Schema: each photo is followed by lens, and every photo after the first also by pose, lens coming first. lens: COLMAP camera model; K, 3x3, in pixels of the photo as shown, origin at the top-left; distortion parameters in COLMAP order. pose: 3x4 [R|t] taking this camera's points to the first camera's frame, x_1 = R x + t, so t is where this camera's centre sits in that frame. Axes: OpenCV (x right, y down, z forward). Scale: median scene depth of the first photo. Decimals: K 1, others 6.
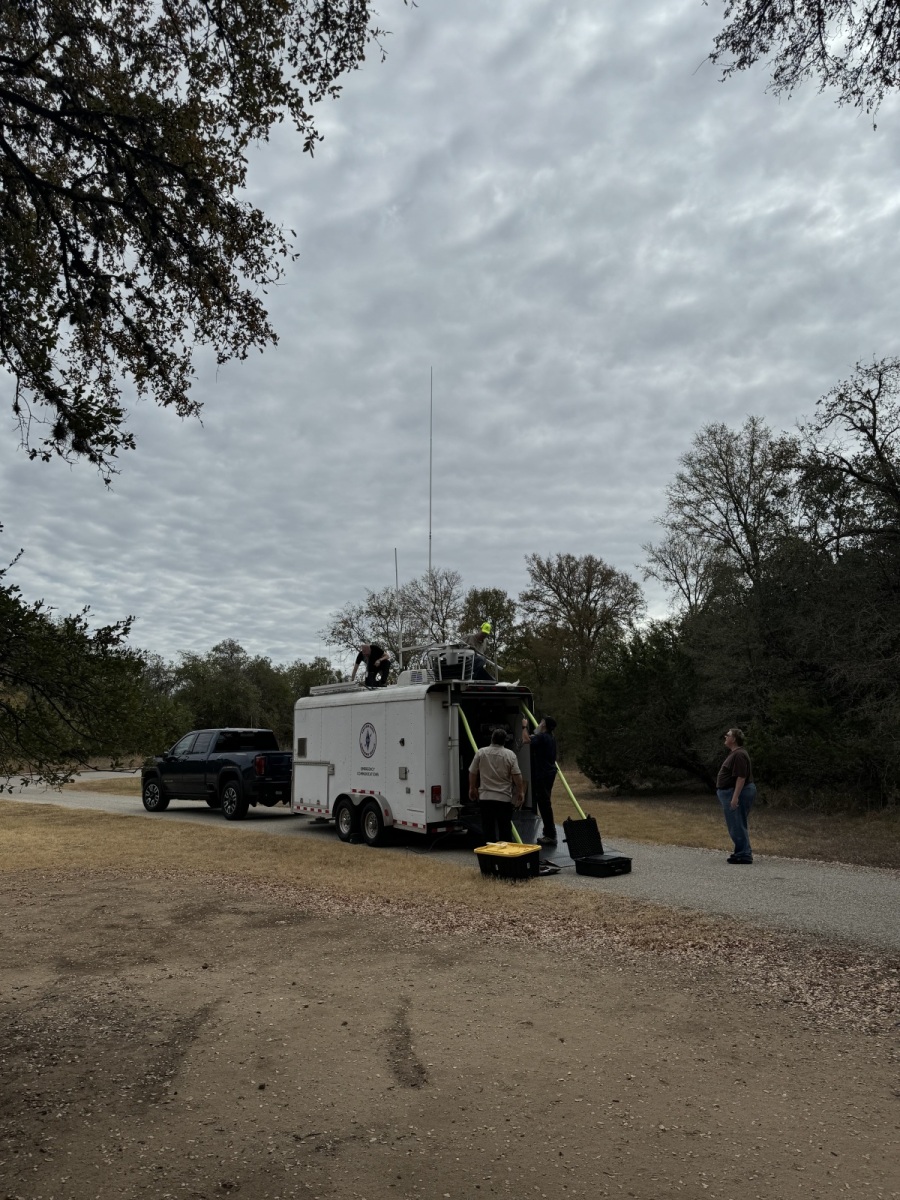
lens RADIAL K [[816.4, 0, 450.0], [0, 816.4, 600.0], [0, 0, 1]] dist [0.084877, -0.154633]
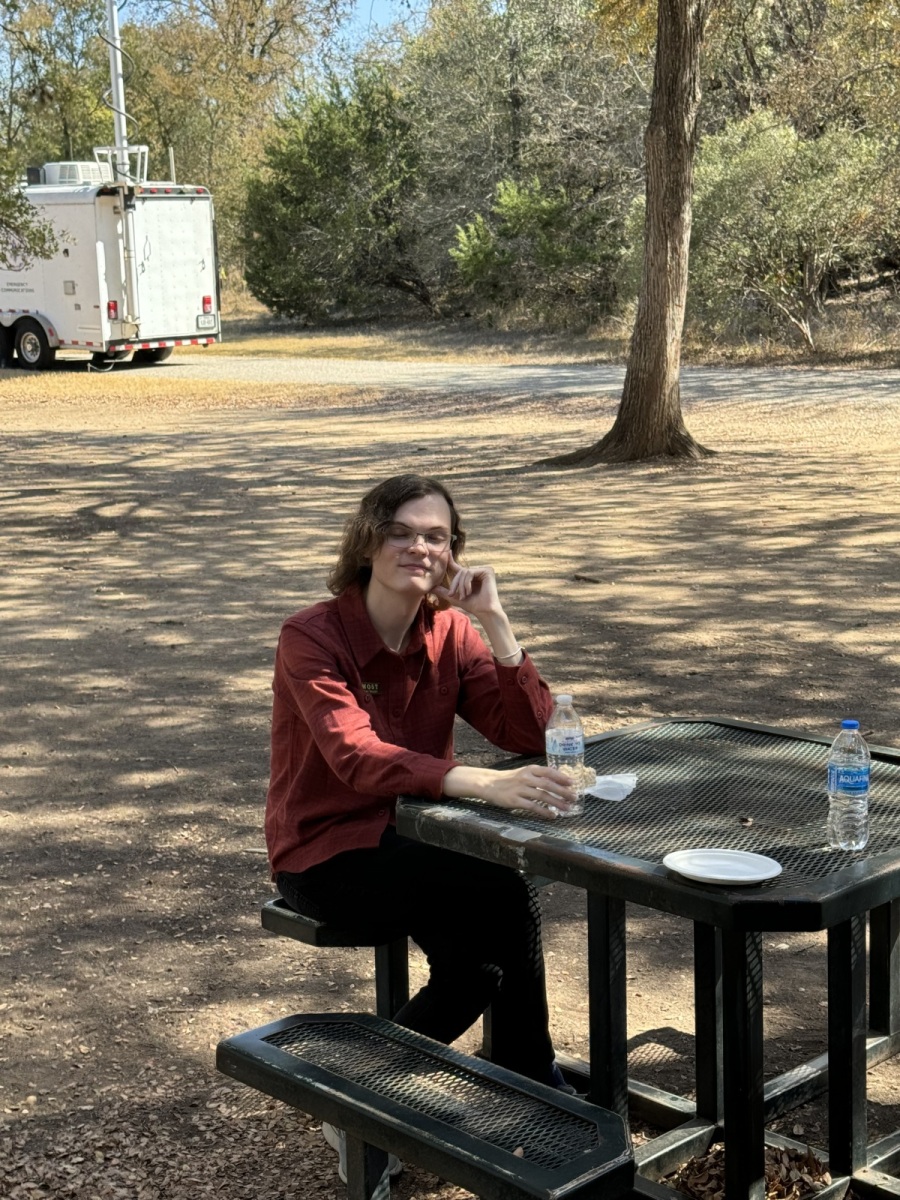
lens RADIAL K [[1936.4, 0, 450.0], [0, 1936.4, 600.0], [0, 0, 1]] dist [0.308751, -1.712265]
pose [[0.961355, -0.061567, 0.268340, -0.189180], [-0.032945, 0.941945, 0.334148, -0.142300], [-0.273335, -0.330075, 0.903515, -0.845805]]
